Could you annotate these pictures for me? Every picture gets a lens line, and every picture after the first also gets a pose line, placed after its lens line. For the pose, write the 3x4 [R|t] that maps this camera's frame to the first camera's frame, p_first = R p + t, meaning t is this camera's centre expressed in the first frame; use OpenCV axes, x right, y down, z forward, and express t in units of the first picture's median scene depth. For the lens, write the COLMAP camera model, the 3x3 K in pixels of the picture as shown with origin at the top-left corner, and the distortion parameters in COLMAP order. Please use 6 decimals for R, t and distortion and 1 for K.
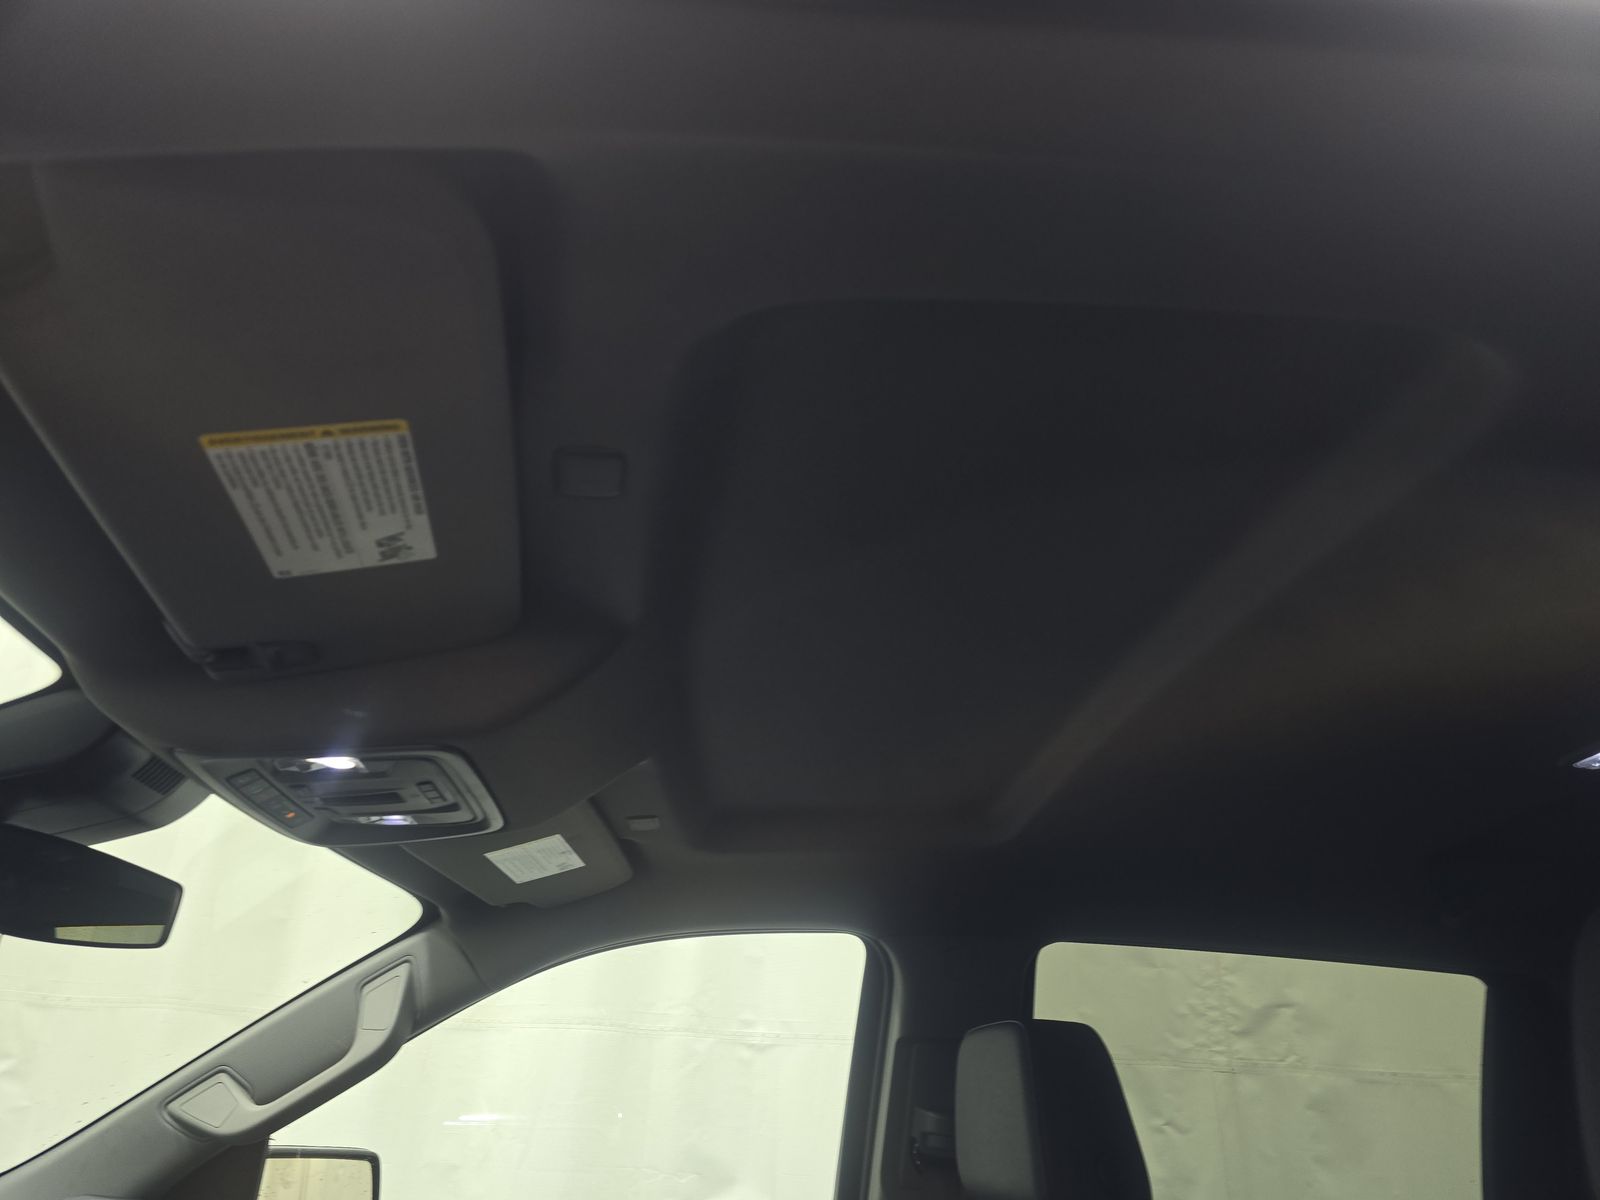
lens RADIAL K [[1064.0, 0, 800.0], [0, 1064.0, 600.0], [0, 0, 1]] dist [0.056848, -0.050852]
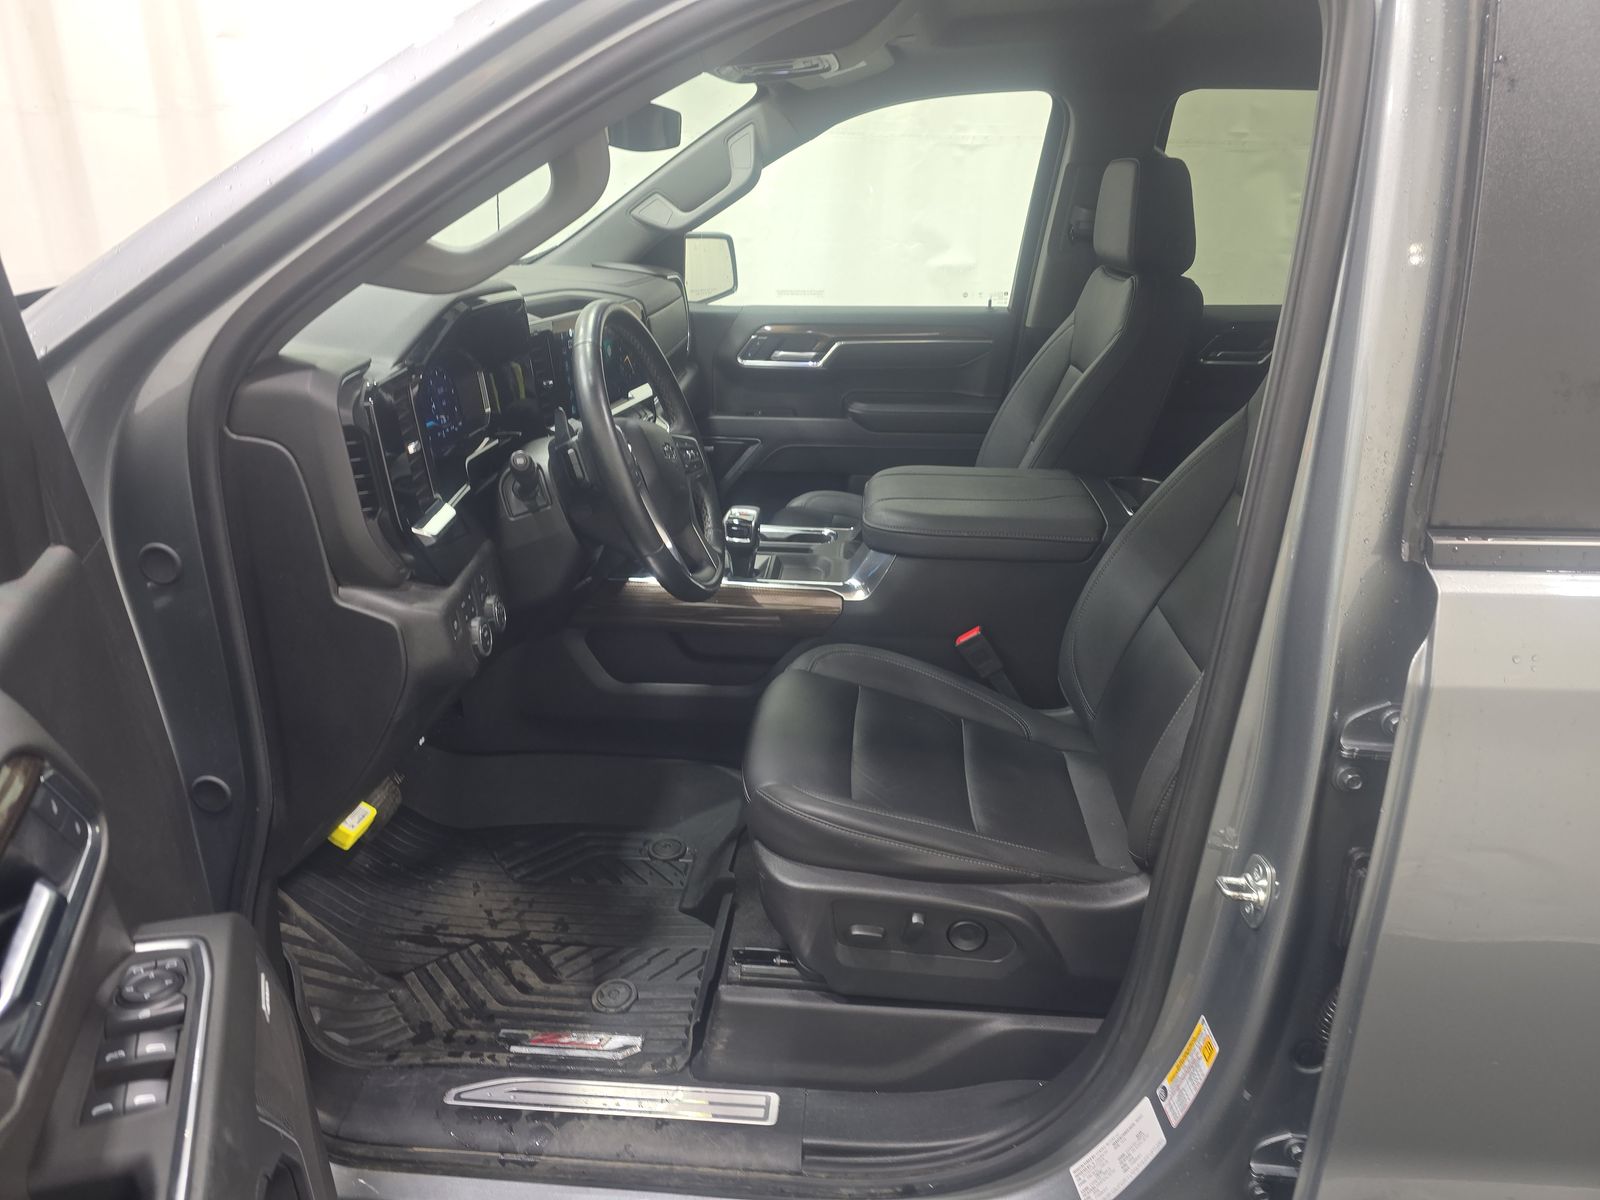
lens RADIAL K [[1064.0, 0, 800.0], [0, 1064.0, 600.0], [0, 0, 1]] dist [0.056848, -0.050852]
pose [[0.984714, 0.043931, -0.168547, 0.000029], [0.092675, 0.687181, 0.720551, -0.135670], [0.147476, -0.725157, 0.672606, -0.241670]]
